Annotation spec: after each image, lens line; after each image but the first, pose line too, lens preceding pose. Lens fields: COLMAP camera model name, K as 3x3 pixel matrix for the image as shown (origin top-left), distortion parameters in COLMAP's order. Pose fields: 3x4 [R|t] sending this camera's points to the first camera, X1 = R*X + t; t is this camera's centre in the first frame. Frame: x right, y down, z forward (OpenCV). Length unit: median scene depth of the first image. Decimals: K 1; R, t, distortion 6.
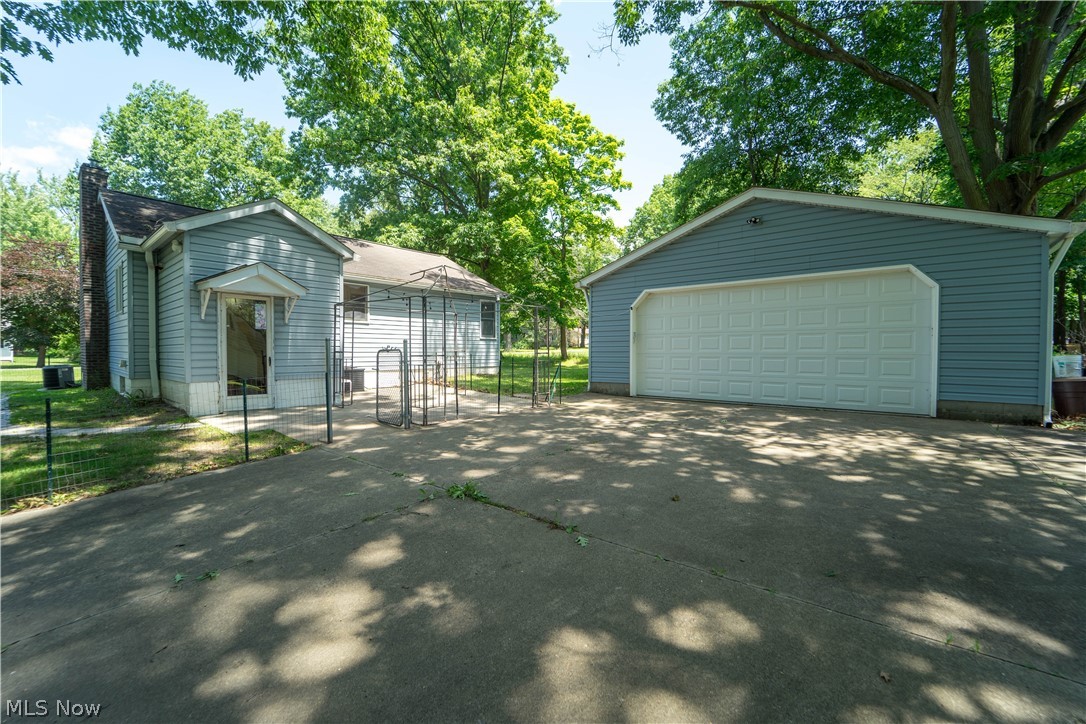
lens RADIAL K [[462.9, 0, 548.0], [0, 462.9, 363.3], [0, 0, 1]] dist [-0.017792, -0.000061]
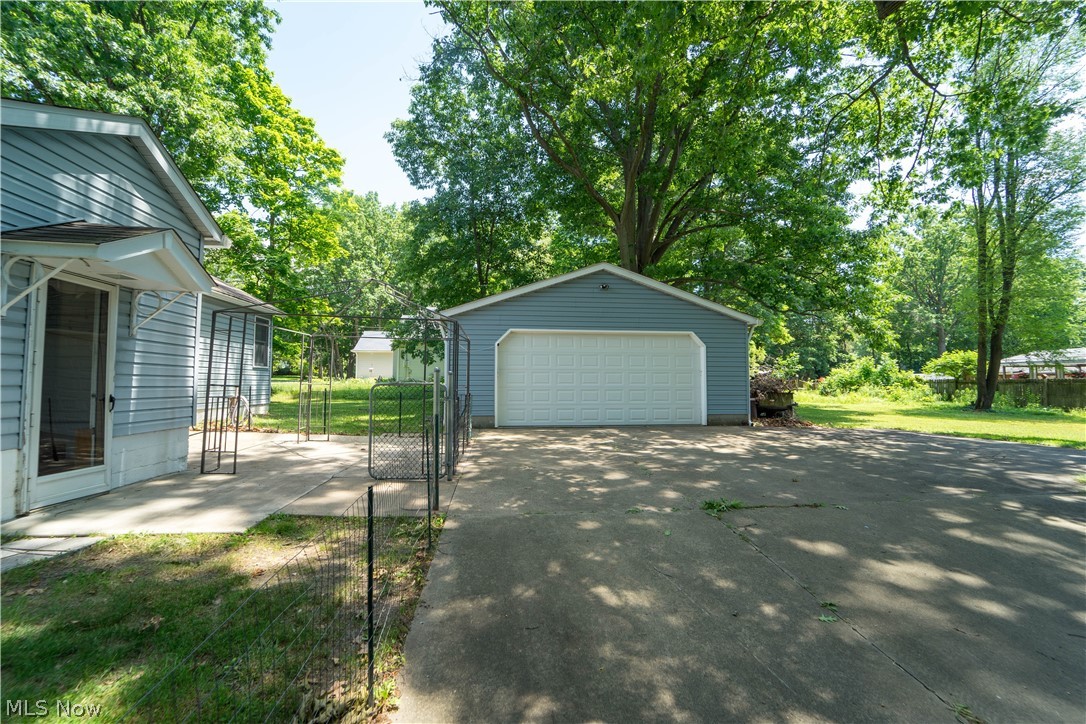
lens RADIAL K [[462.9, 0, 548.0], [0, 462.9, 363.3], [0, 0, 1]] dist [-0.017792, -0.000061]
pose [[0.667531, 0.035872, 0.743717, -0.654660], [0.016437, 0.997885, -0.062886, -0.008364], [-0.744400, 0.054203, 0.665530, 0.252115]]
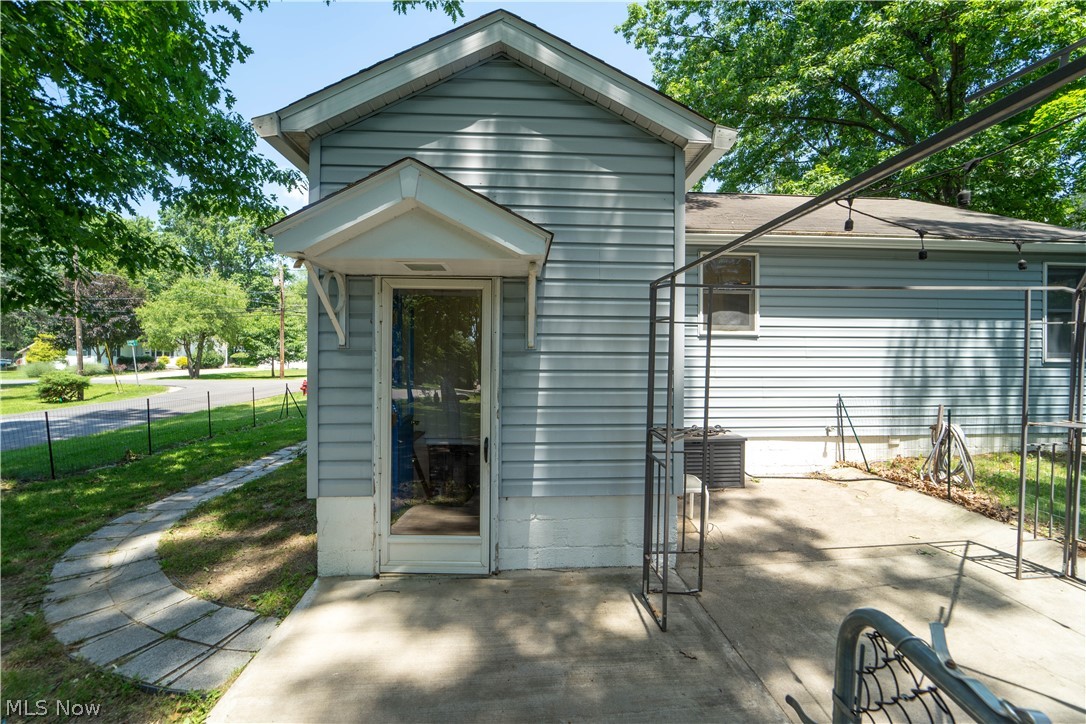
lens RADIAL K [[459.8, 0, 542.3], [0, 459.8, 355.6], [0, 0, 1]] dist [-0.015338, -0.000056]
pose [[0.701606, 0.003584, -0.712556, -0.302279], [-0.020314, 0.999681, -0.014974, -0.075455], [0.712276, 0.024981, 0.701455, 0.758298]]
